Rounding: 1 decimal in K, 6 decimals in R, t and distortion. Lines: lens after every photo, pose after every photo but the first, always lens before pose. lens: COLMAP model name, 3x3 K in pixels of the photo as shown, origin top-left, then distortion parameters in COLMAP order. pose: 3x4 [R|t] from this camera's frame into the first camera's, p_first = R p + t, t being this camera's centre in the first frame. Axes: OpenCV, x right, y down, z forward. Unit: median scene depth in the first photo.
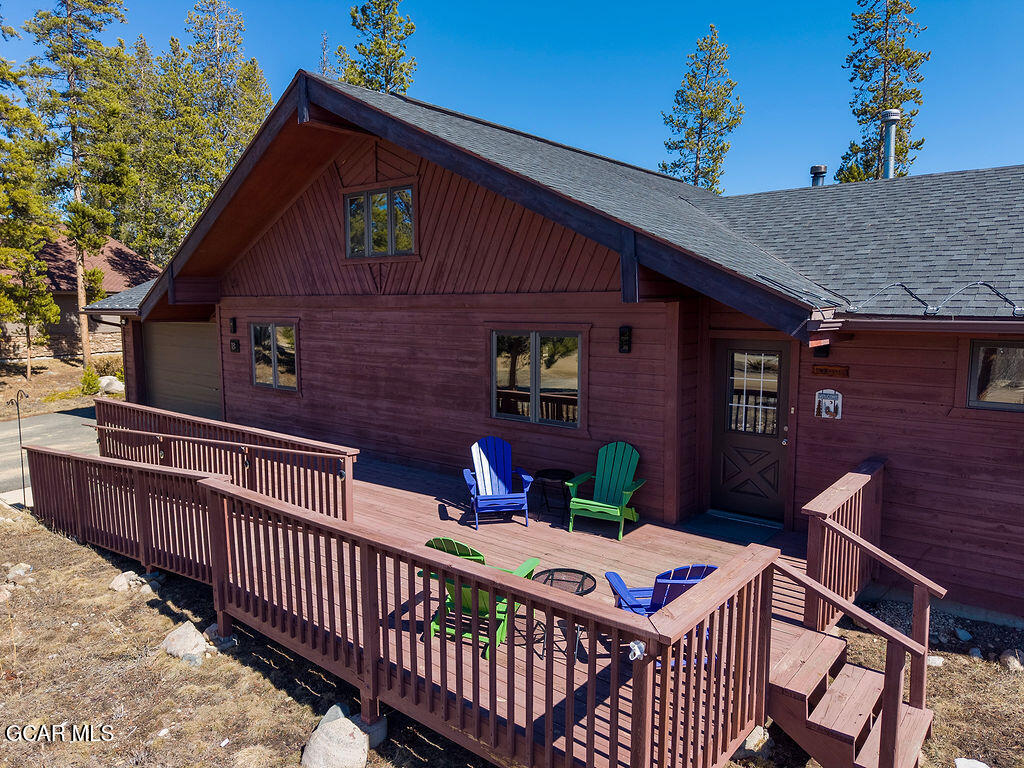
lens RADIAL K [[688.9, 0, 444.6], [0, 688.9, 406.3], [0, 0, 1]] dist [0.046381, -0.058030]
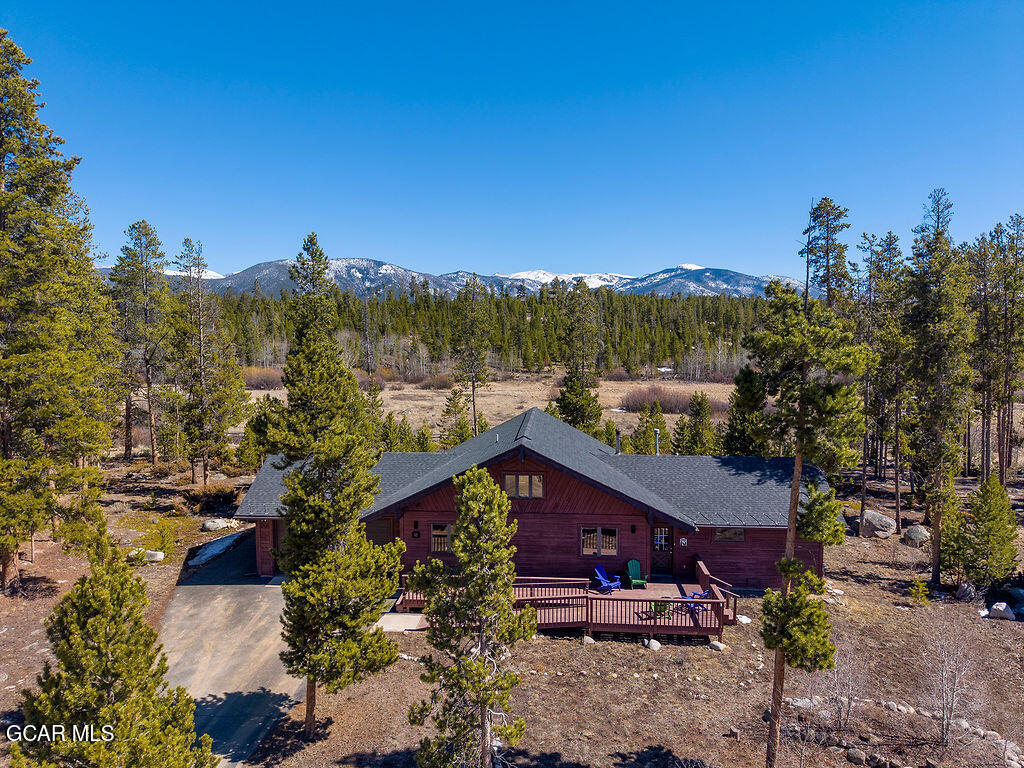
lens RADIAL K [[724.0, 0, 475.1], [0, 724.0, 381.3], [0, 0, 1]] dist [0.001732, -0.000397]
pose [[0.797280, -0.027862, 0.602966, -2.324223], [0.081486, 0.994758, -0.061781, -0.623877], [-0.598084, 0.098391, 0.795371, -1.356237]]
